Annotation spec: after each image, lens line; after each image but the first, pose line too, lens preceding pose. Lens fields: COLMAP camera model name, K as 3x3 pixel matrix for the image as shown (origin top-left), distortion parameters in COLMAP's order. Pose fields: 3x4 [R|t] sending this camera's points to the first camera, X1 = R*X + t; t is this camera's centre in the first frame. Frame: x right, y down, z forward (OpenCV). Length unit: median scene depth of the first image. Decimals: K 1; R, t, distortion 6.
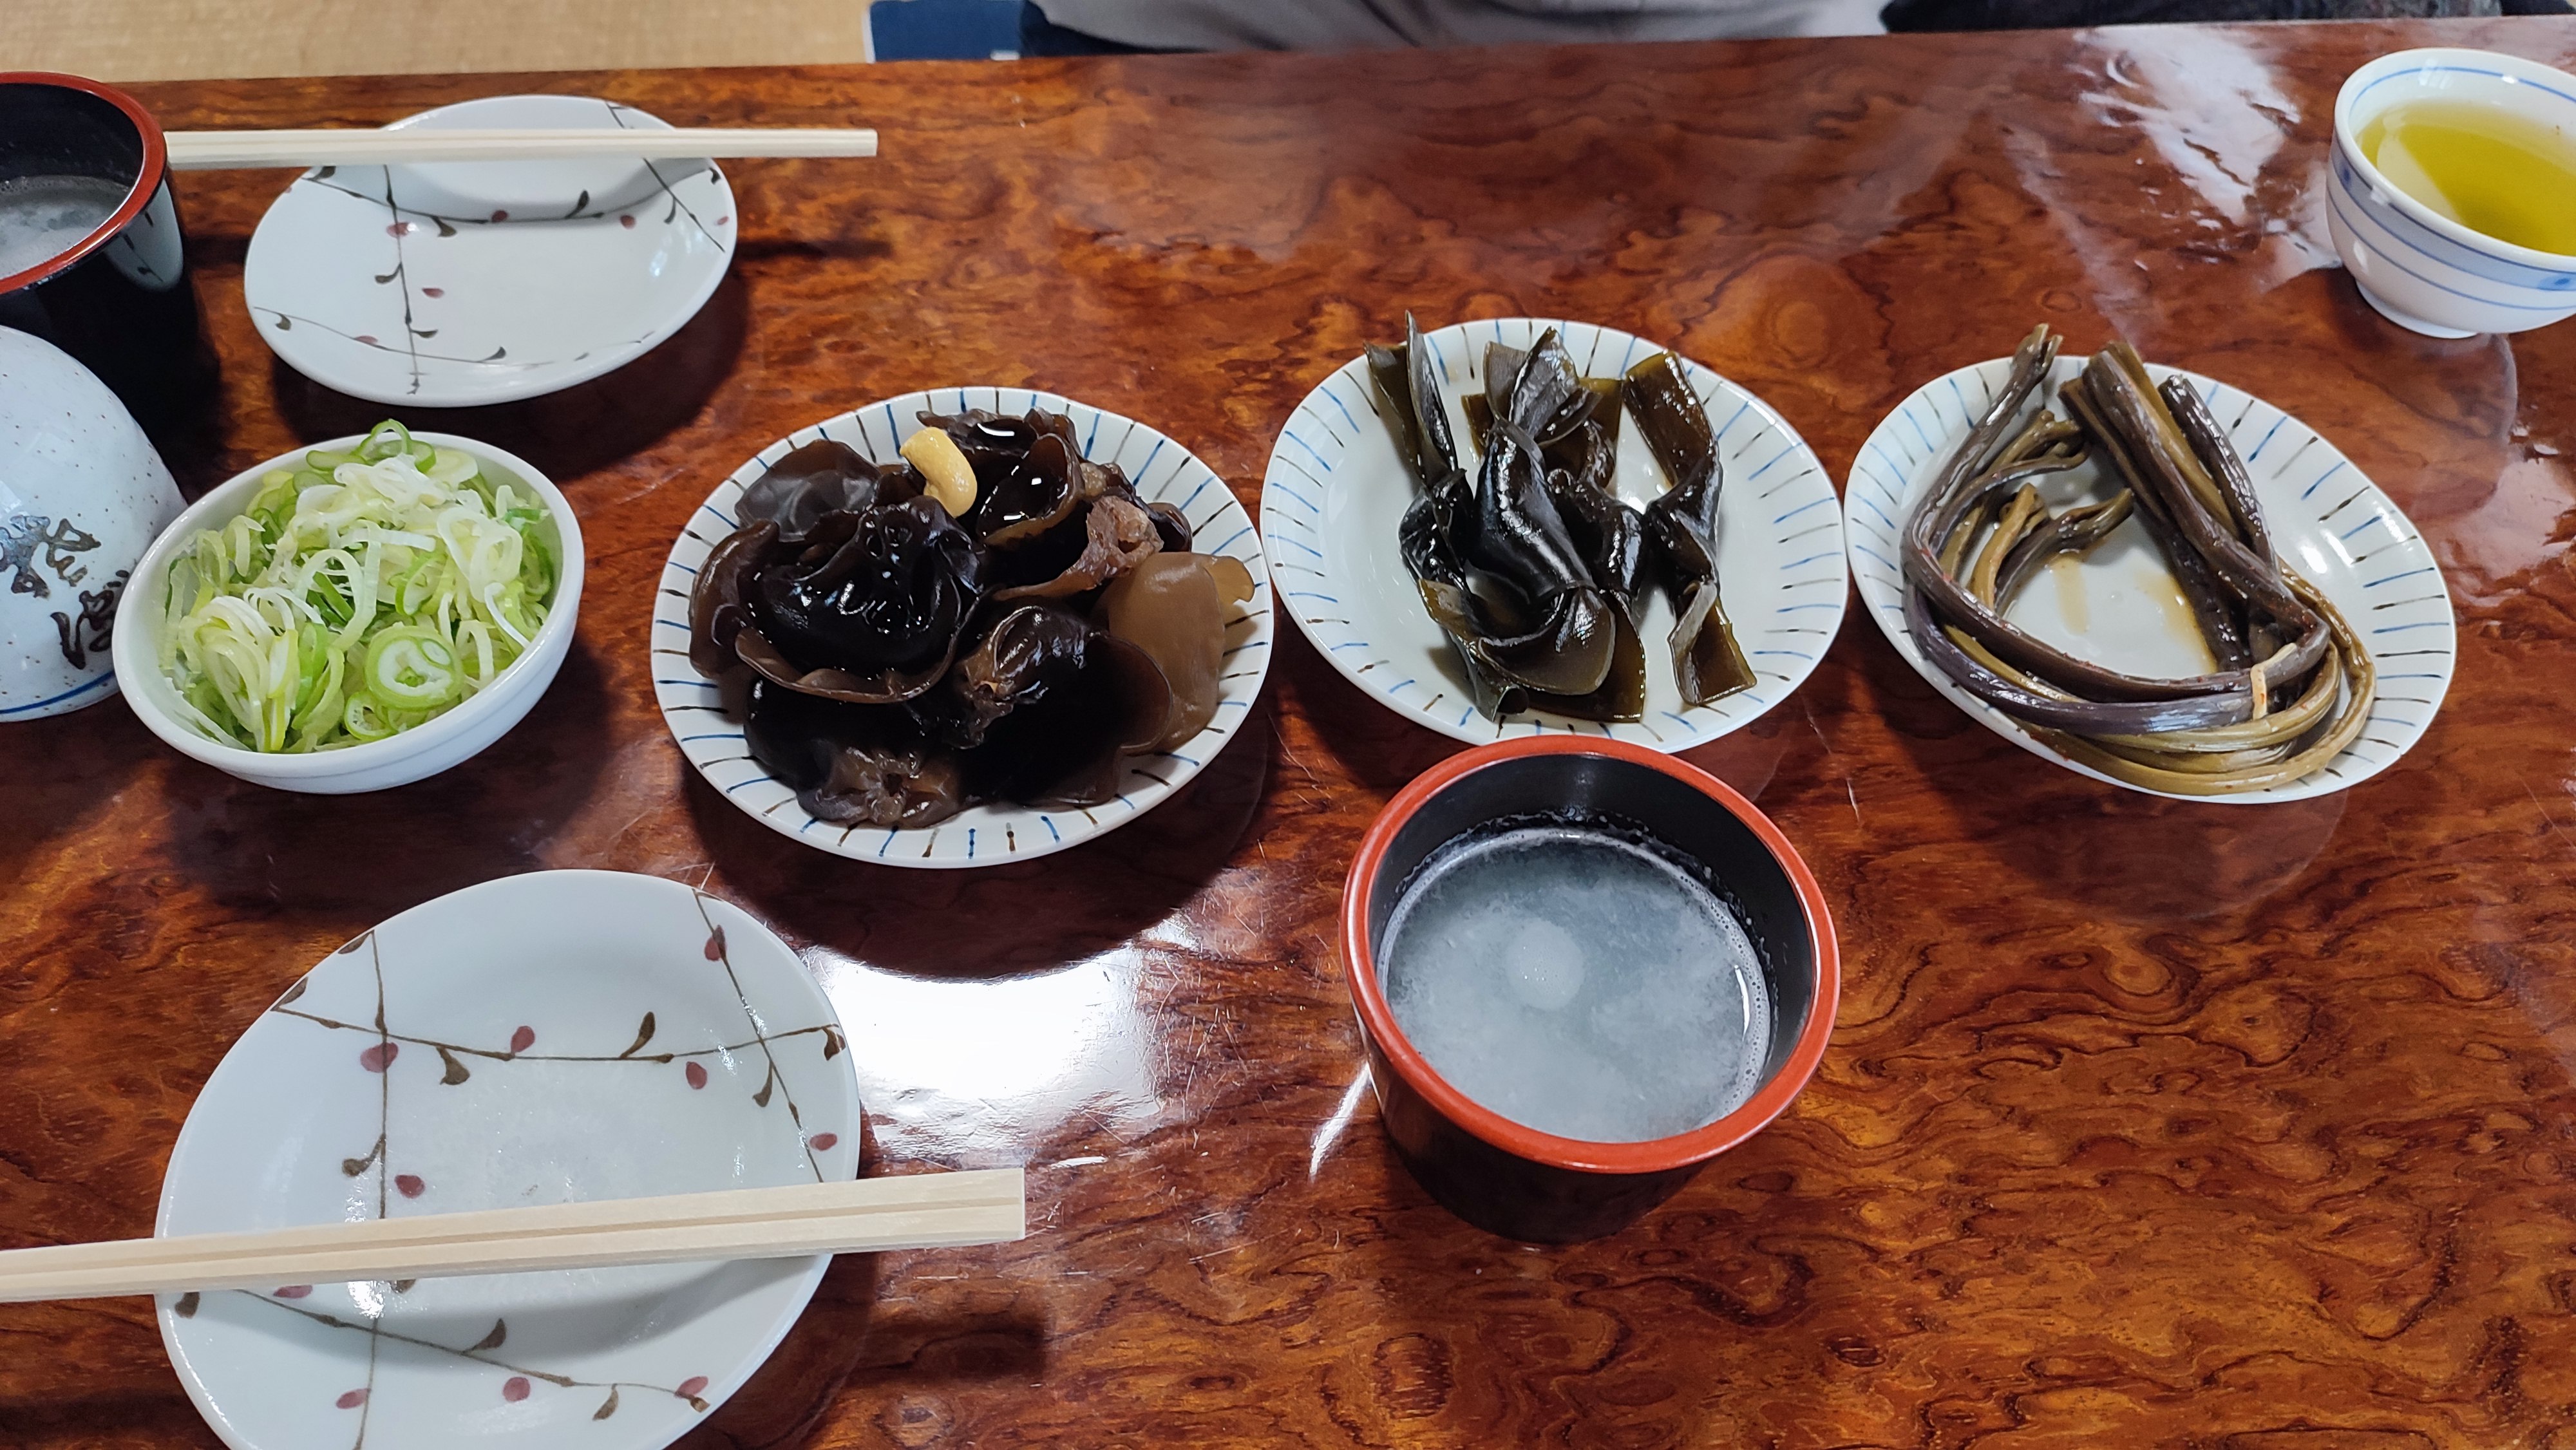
lens RADIAL K [[1974.6, 0, 1288.0], [0, 1974.6, 725.0], [0, 0, 1]] dist [-0.013204, 0.001496]
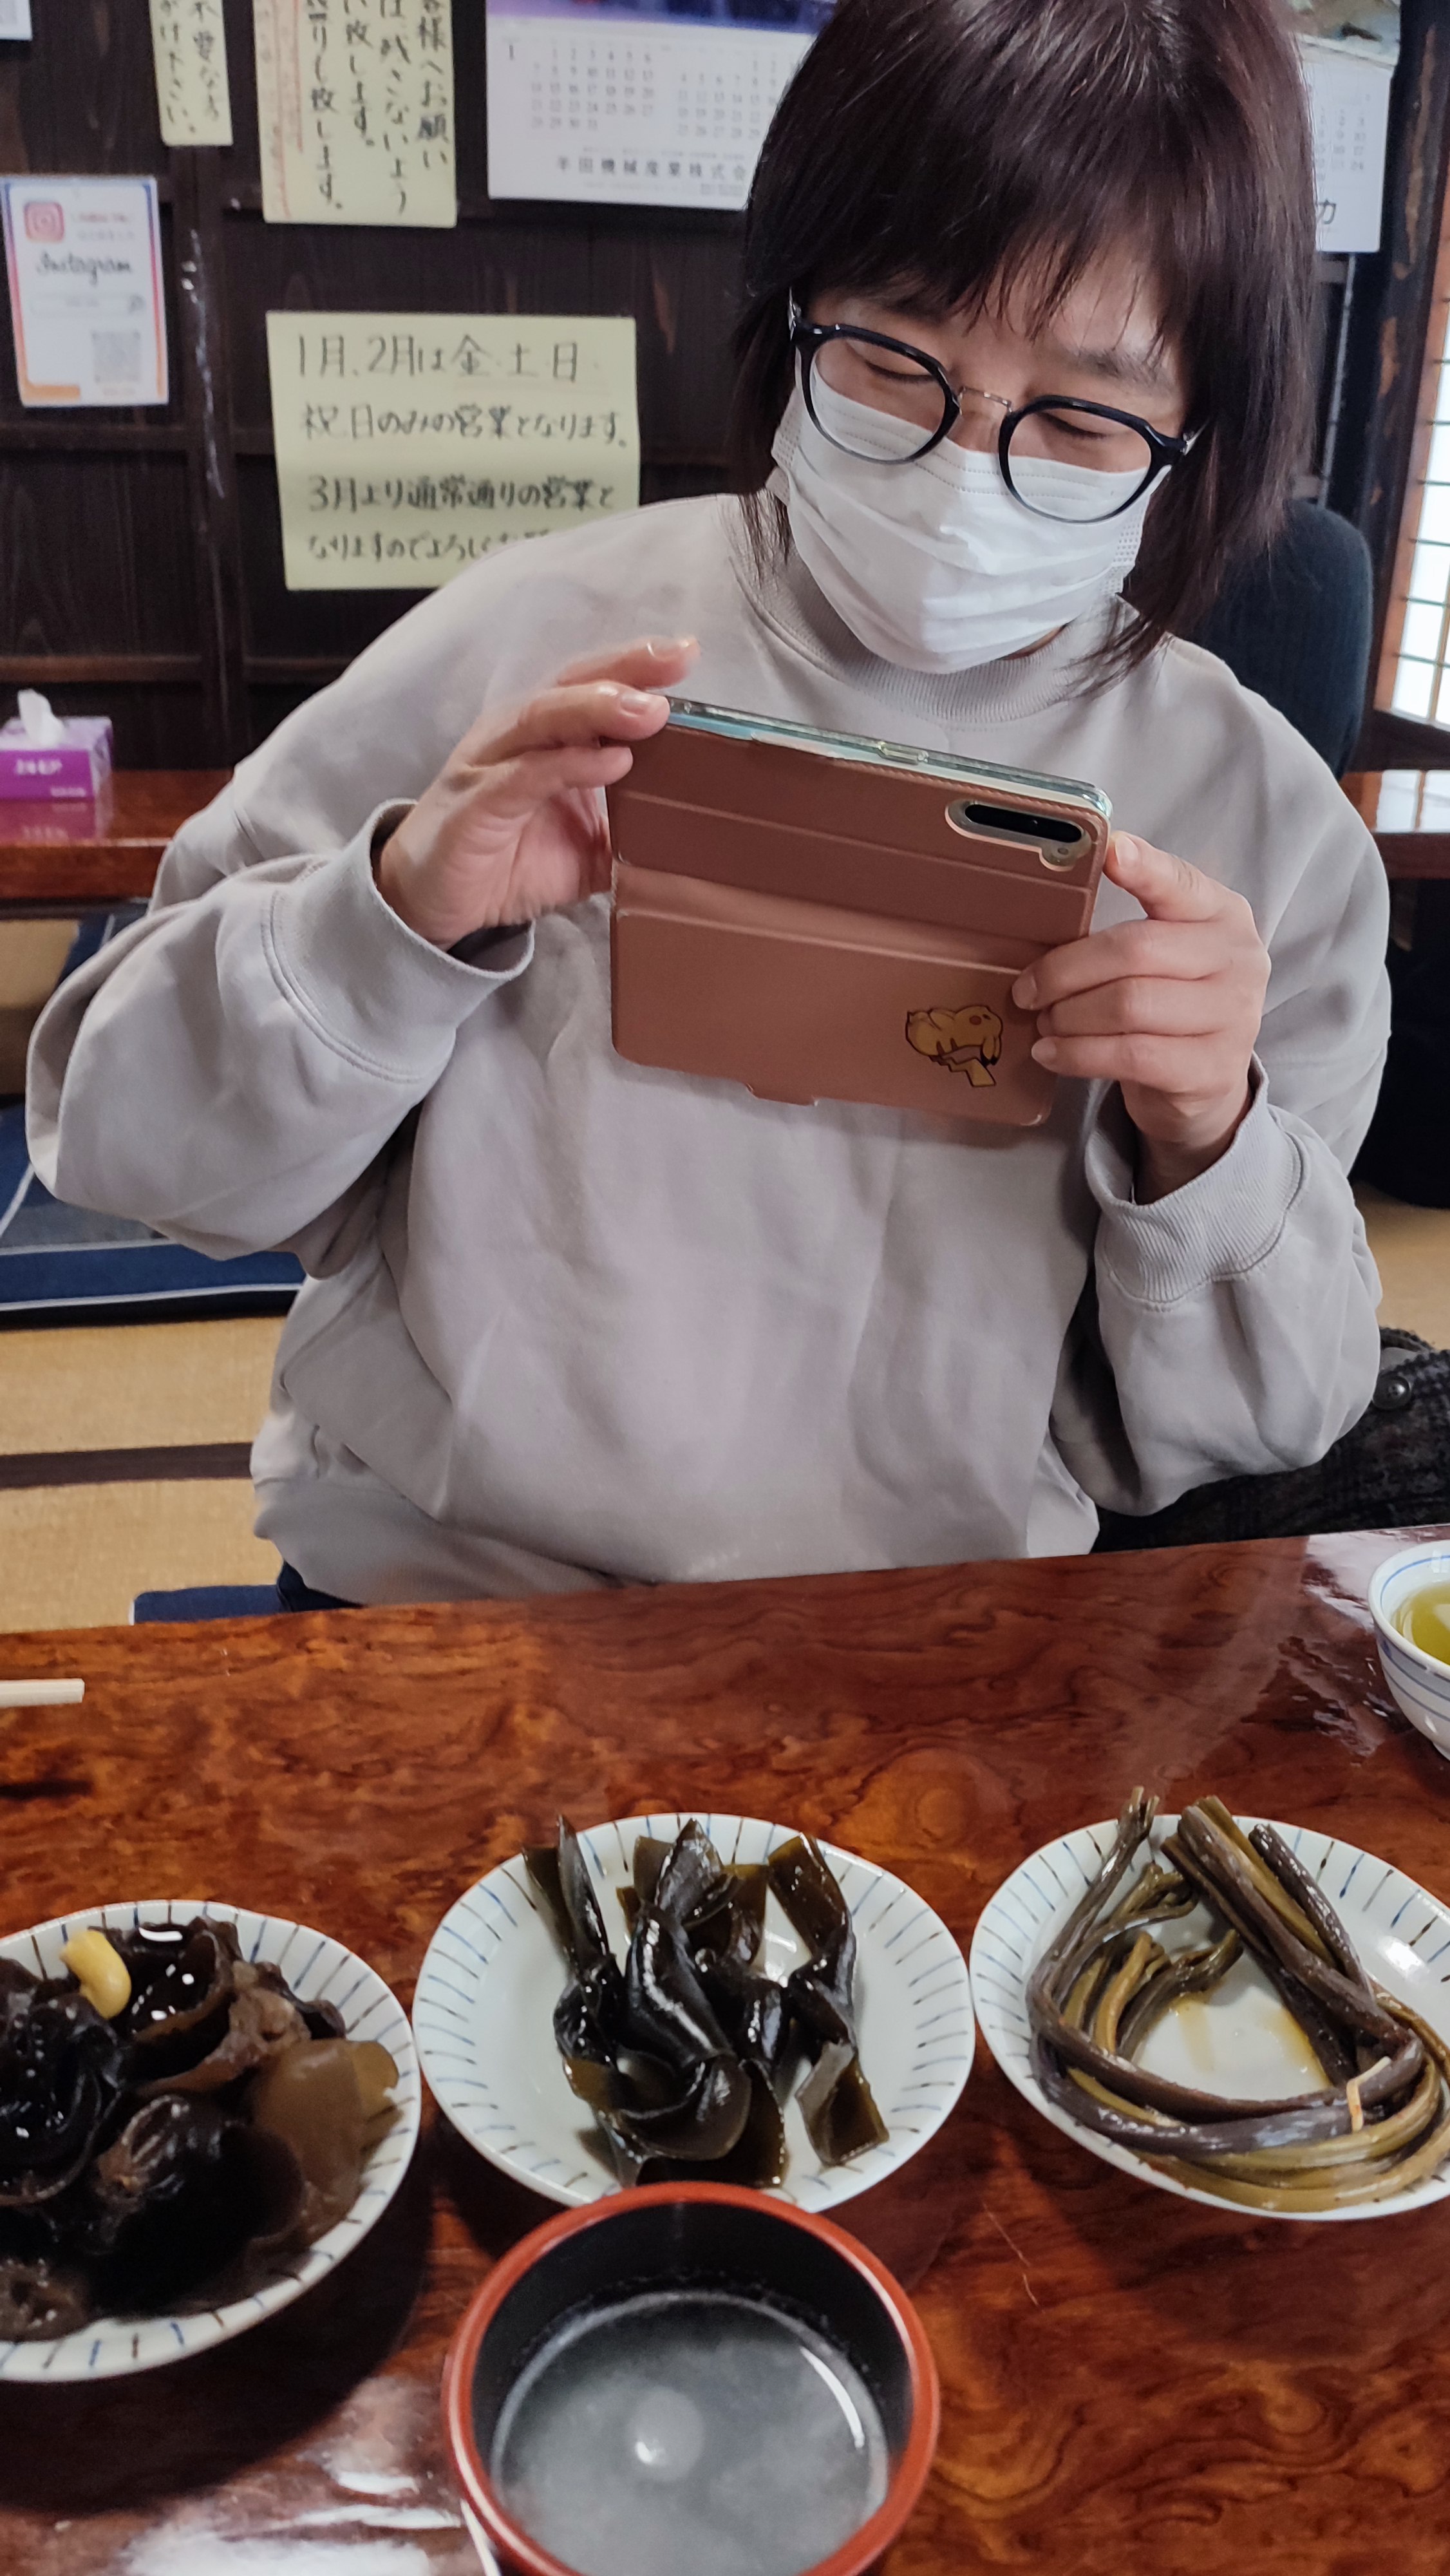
lens RADIAL K [[1989.9, 0, 725.0], [0, 1989.9, 1288.0], [0, 0, 1]] dist [-0.006474, -0.053885]
pose [[0.996878, -0.044441, 0.065270, 0.096985], [0.070626, 0.871489, -0.485303, 0.082319], [-0.035315, 0.488398, 0.871906, -0.107775]]
